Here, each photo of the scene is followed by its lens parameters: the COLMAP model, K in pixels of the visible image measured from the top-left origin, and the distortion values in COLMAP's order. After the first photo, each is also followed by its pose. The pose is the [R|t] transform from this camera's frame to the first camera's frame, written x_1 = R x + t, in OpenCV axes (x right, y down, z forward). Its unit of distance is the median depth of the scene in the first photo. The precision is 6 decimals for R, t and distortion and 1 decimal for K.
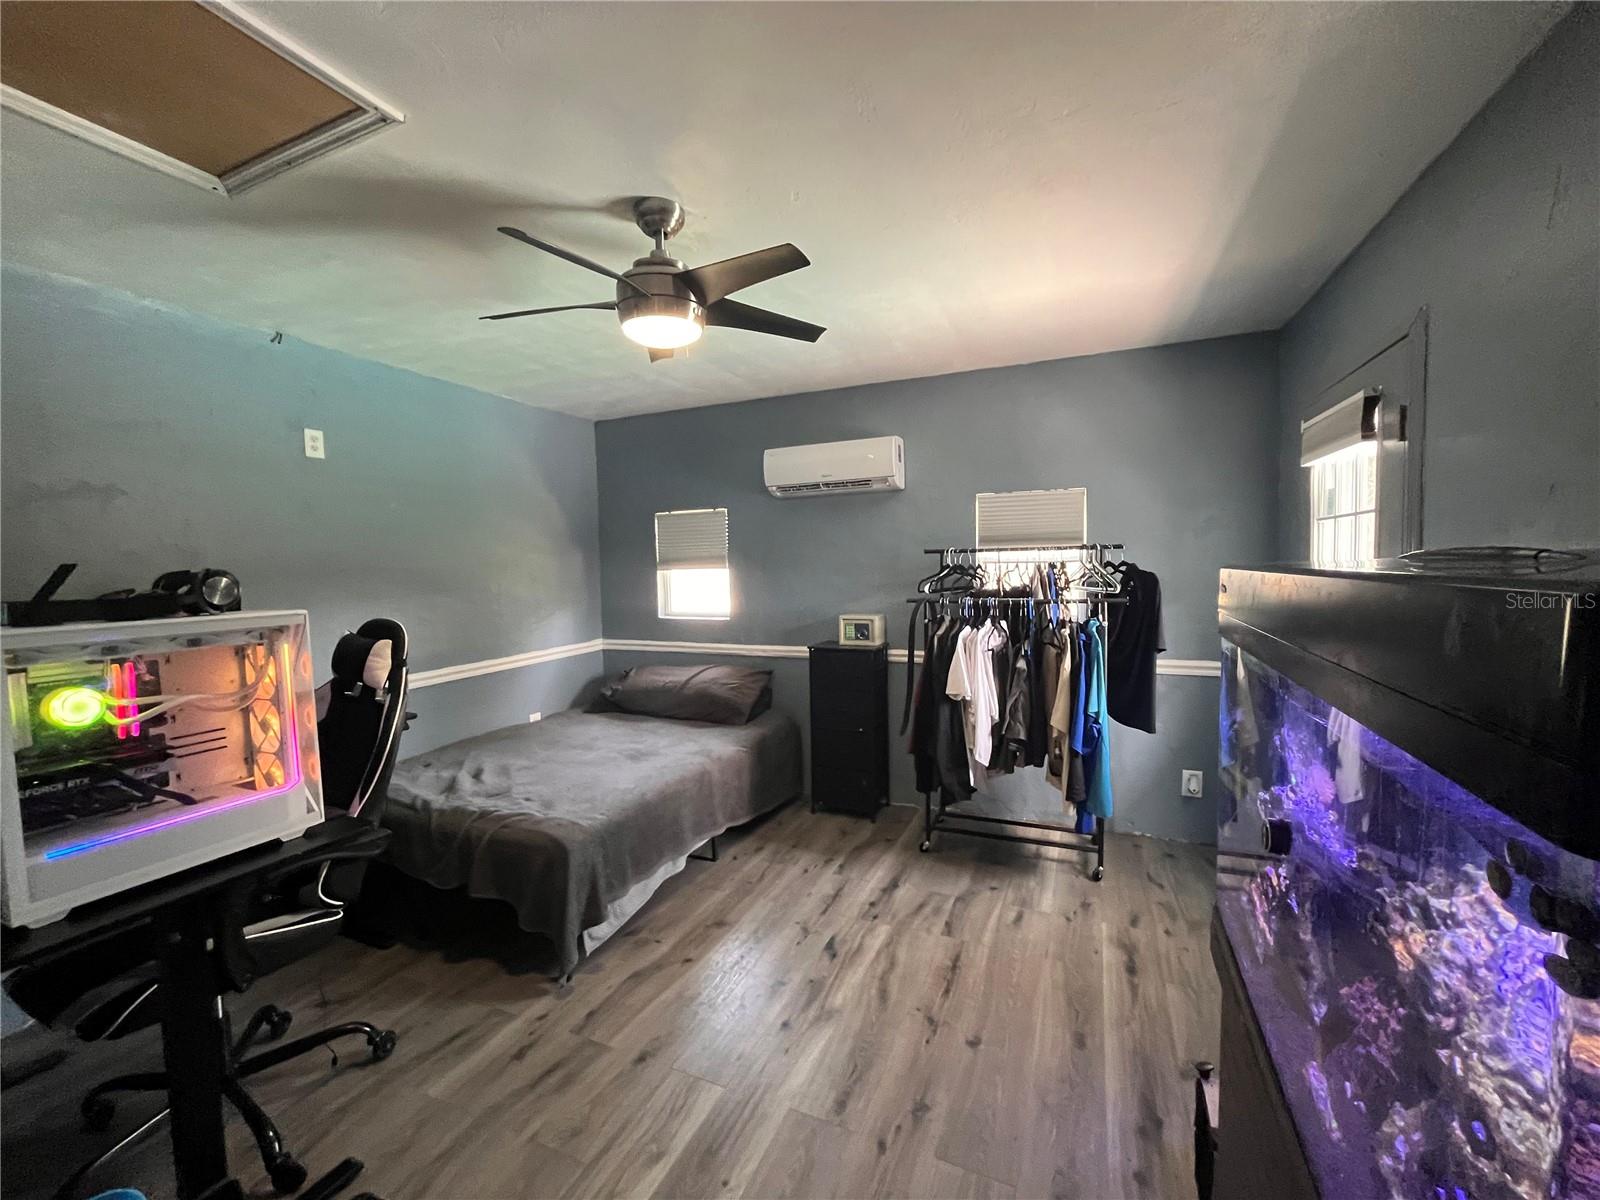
lens RADIAL K [[646.9, 0, 801.2], [0, 646.9, 599.6], [0, 0, 1]] dist [-0.002874, -0.000138]
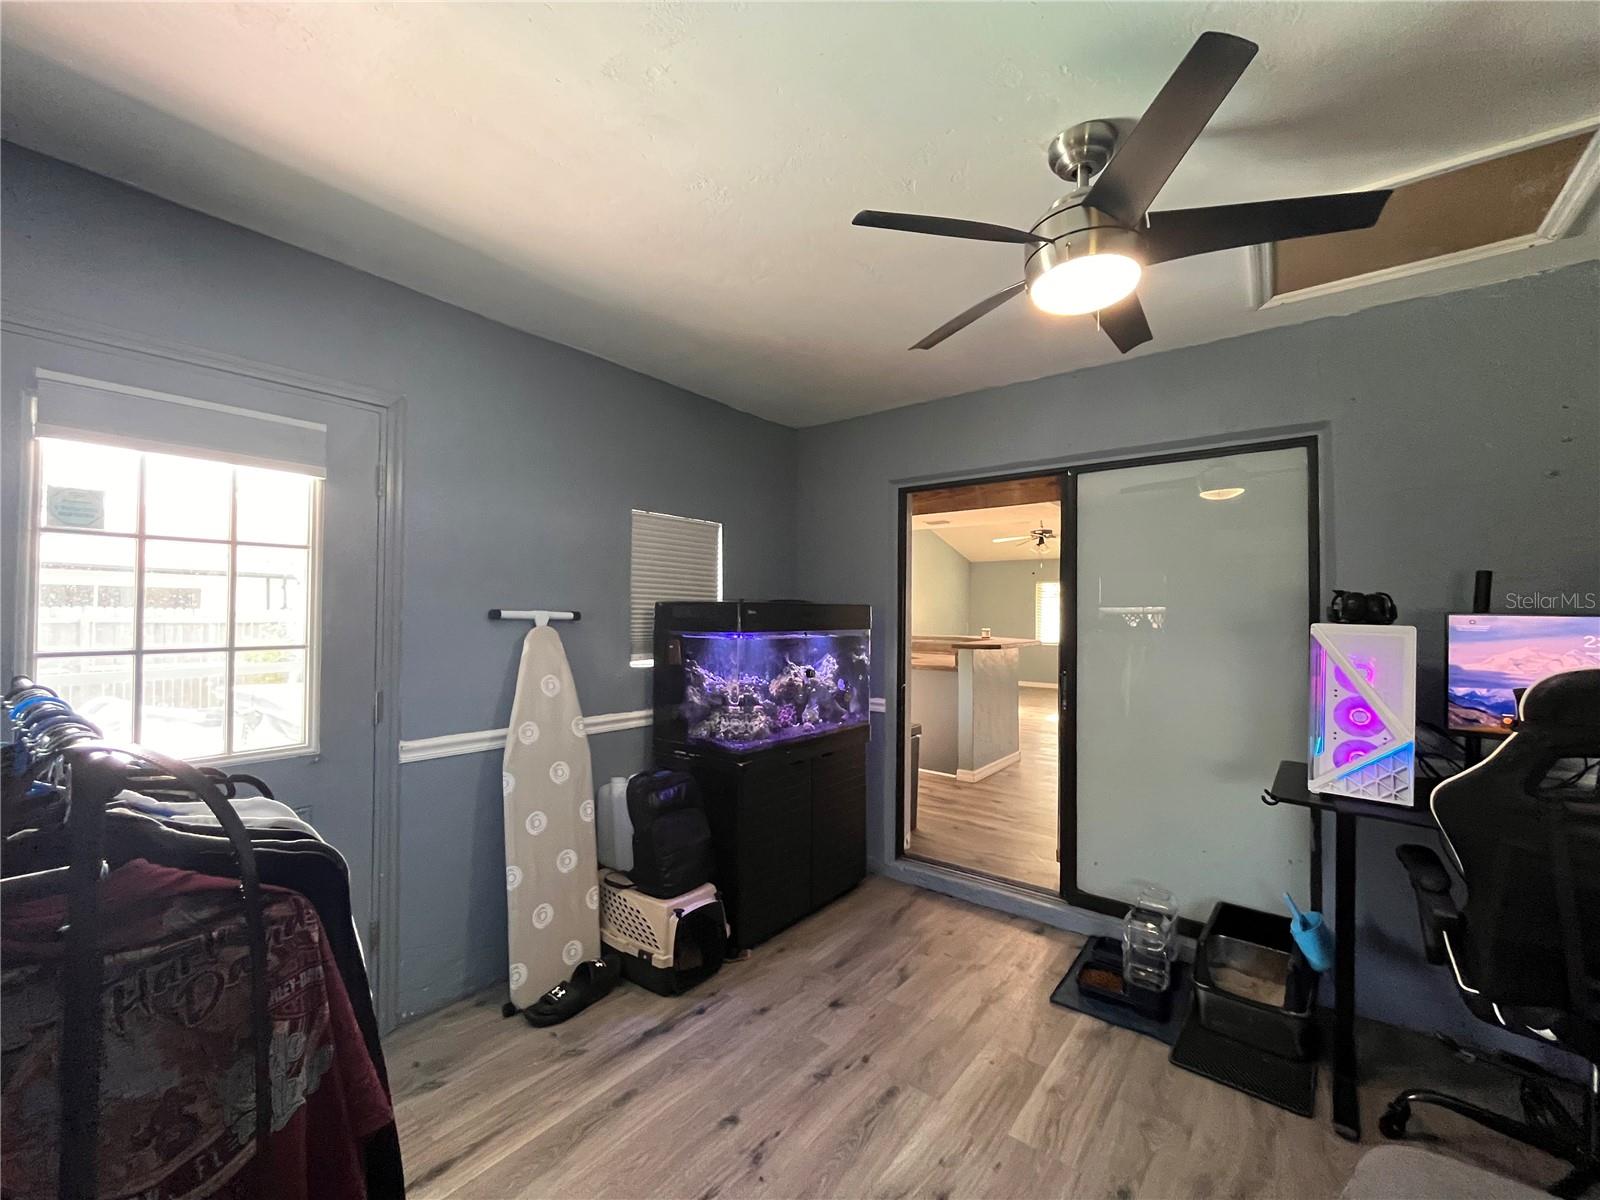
lens RADIAL K [[646.9, 0, 799.4], [0, 646.9, 600.9], [0, 0, 1]] dist [-0.002874, -0.000138]
pose [[-0.965437, 0.013631, 0.260279, -0.079632], [0.024728, 0.998917, 0.039409, -0.086350], [-0.259460, 0.044483, -0.964729, 1.946542]]
